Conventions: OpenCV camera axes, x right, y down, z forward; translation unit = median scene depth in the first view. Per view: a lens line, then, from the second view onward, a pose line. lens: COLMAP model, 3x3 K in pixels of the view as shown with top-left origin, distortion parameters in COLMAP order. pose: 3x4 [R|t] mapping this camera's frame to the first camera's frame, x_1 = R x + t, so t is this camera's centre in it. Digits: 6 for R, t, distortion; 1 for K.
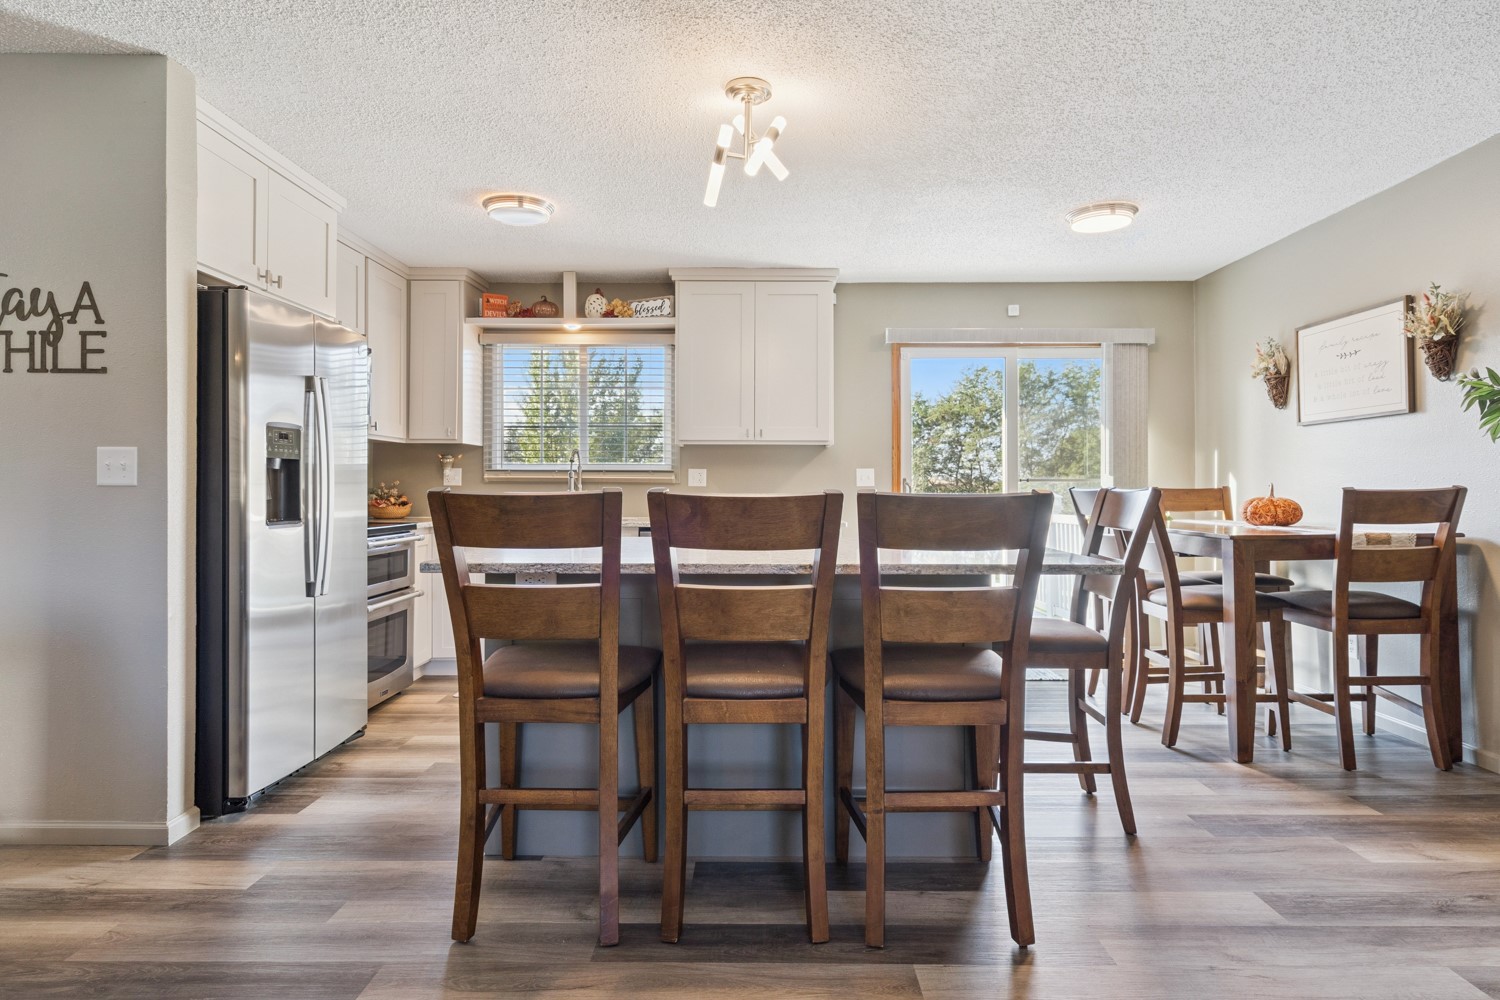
lens RADIAL K [[830.3, 0, 754.7], [0, 830.3, 487.1], [0, 0, 1]] dist [0.016260, -0.000108]
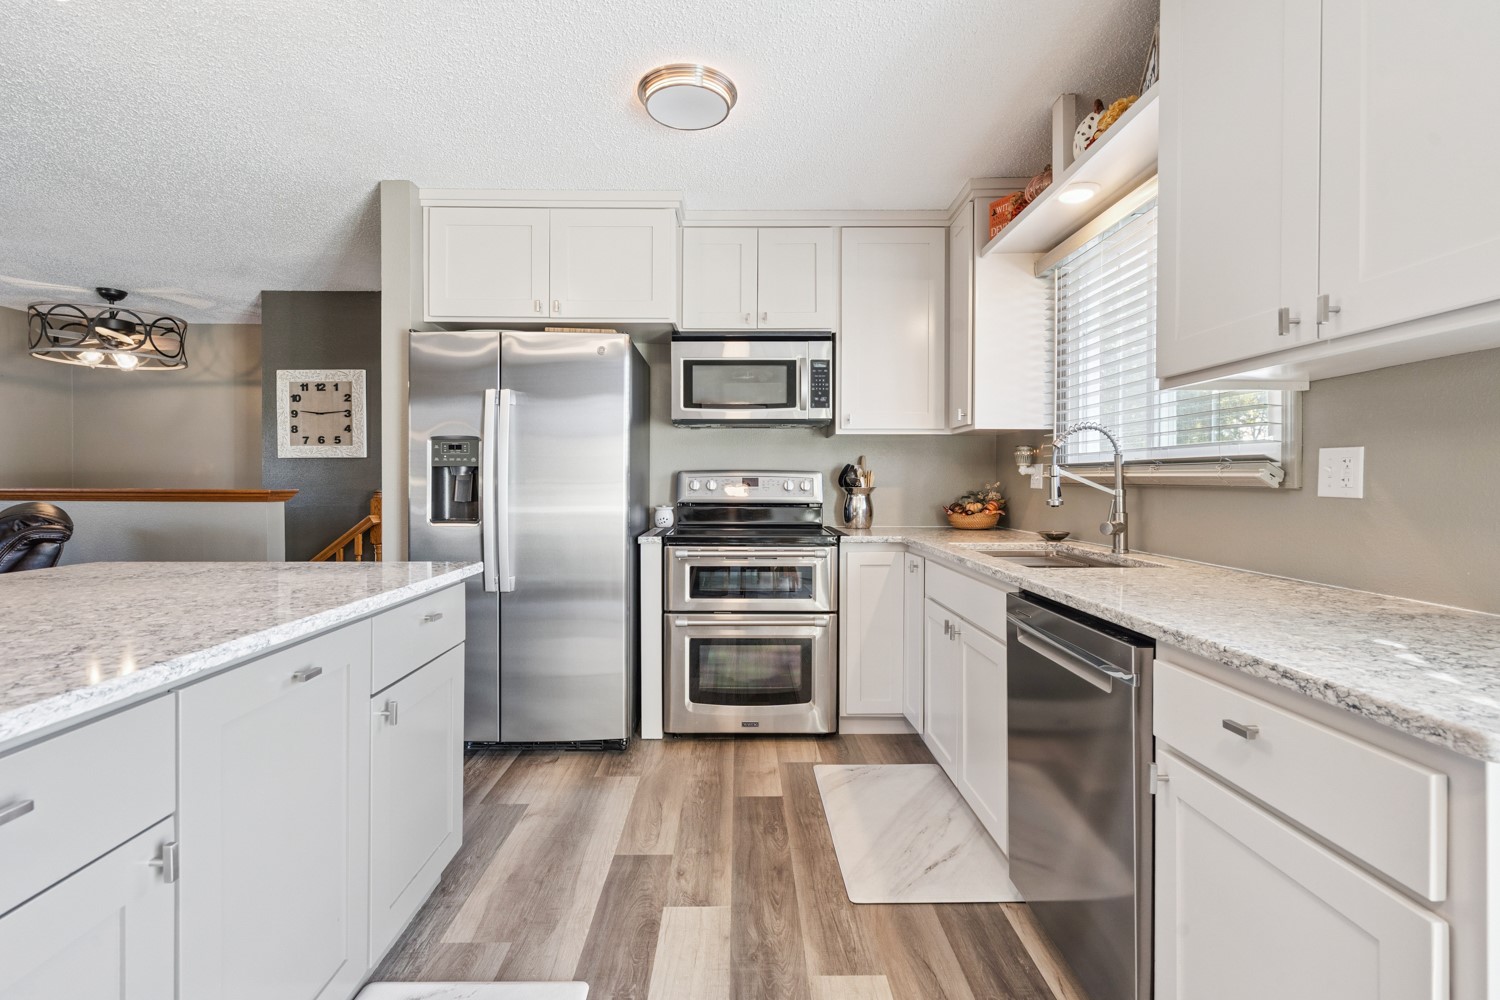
lens RADIAL K [[690.2, 0, 747.9], [0, 690.2, 488.5], [0, 0, 1]] dist [-0.002285, 0.000865]
pose [[0.012561, 0.008964, -0.999881, 0.210797], [-0.001442, 0.999959, 0.008947, -0.007307], [0.999920, 0.001329, 0.012574, 0.780185]]
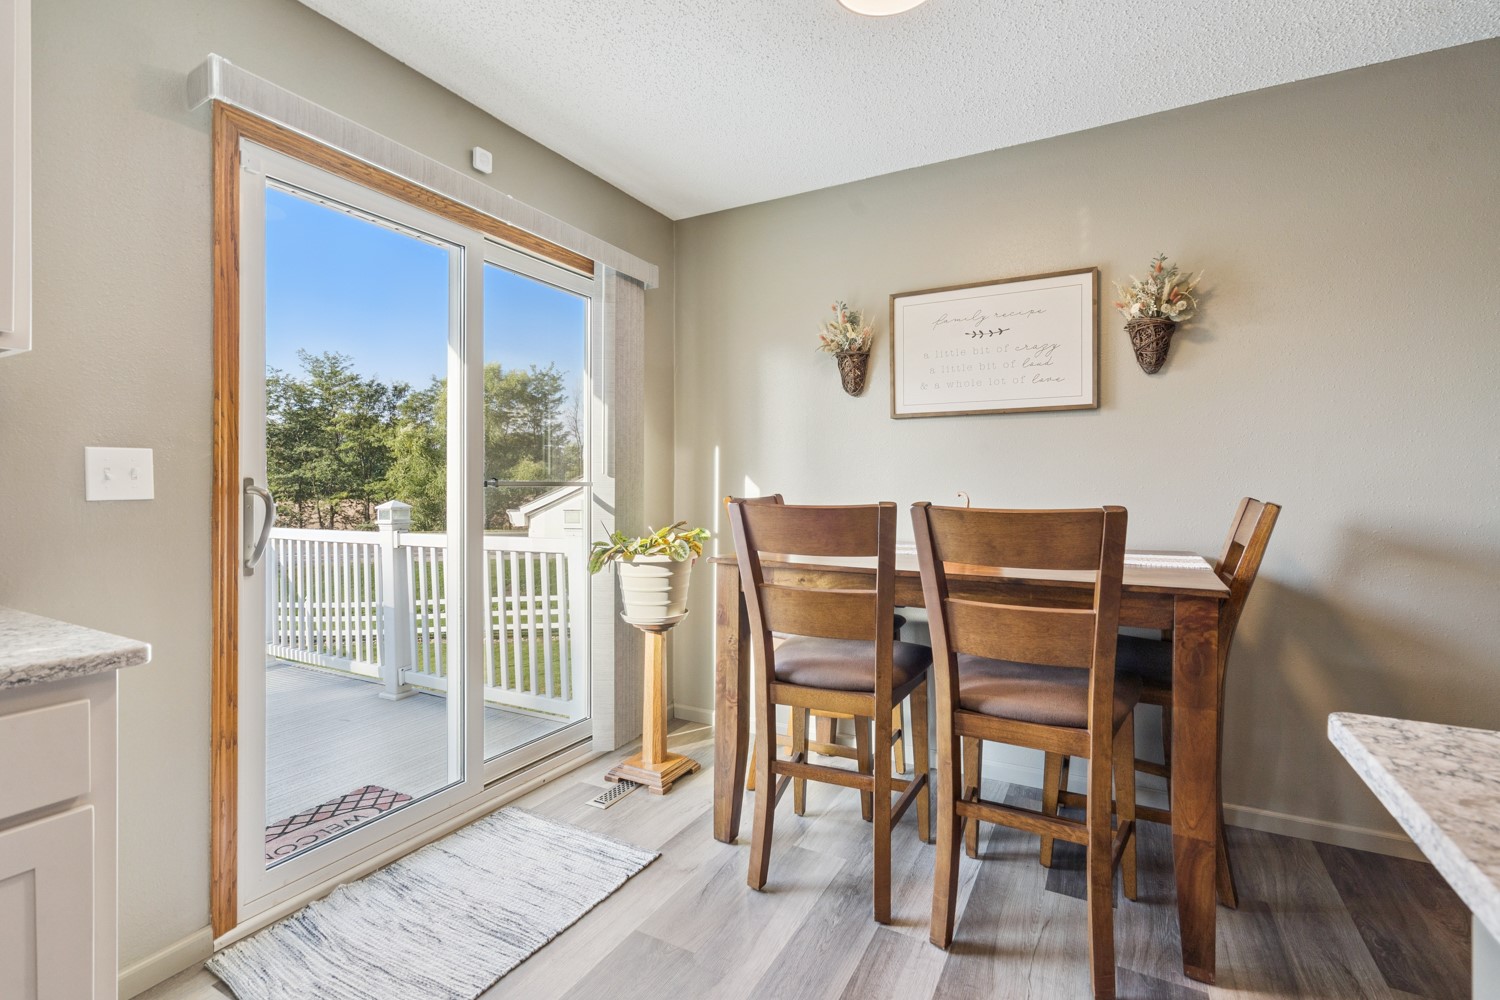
lens RADIAL K [[690.2, 0, 750.1], [0, 690.2, 493.2], [0, 0, 1]] dist [-0.002285, 0.000865]
pose [[0.475889, -0.008682, 0.879463, 0.007374], [-0.001657, 0.999941, 0.010768, -0.007686], [-0.879504, -0.006582, 0.475846, 0.676626]]
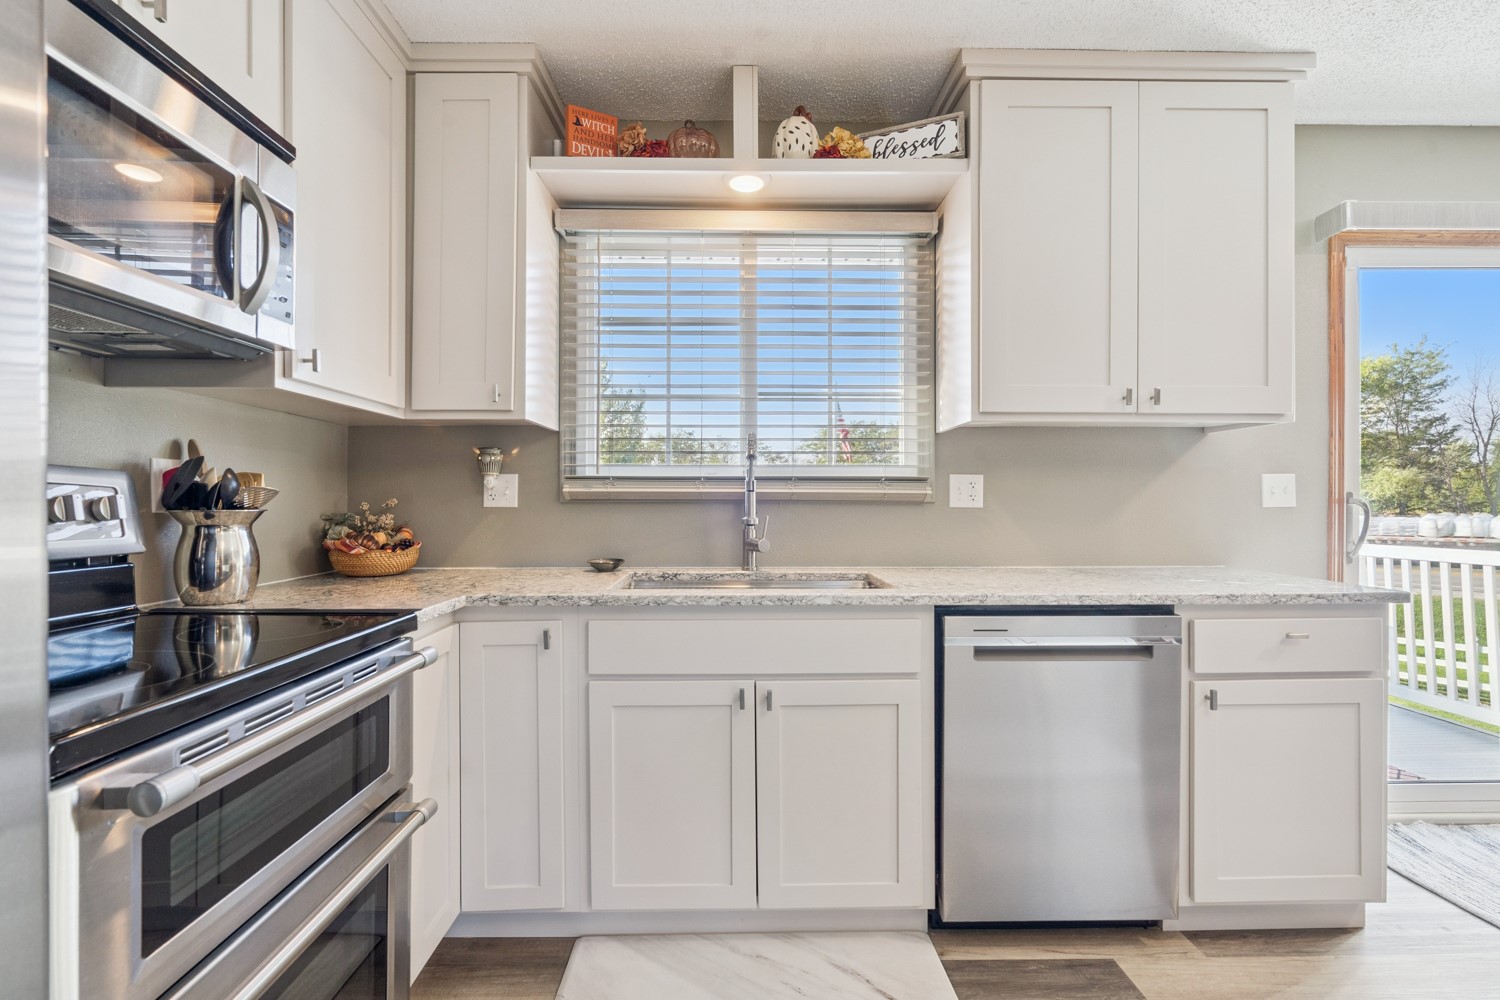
lens RADIAL K [[690.2, 0, 742.6], [0, 690.2, 502.9], [0, 0, 1]] dist [-0.002285, 0.000865]
pose [[0.999845, -0.001795, 0.017508, -0.231020], [0.001745, 0.999994, 0.002888, -0.005936], [-0.017513, -0.002857, 0.999843, 0.596202]]
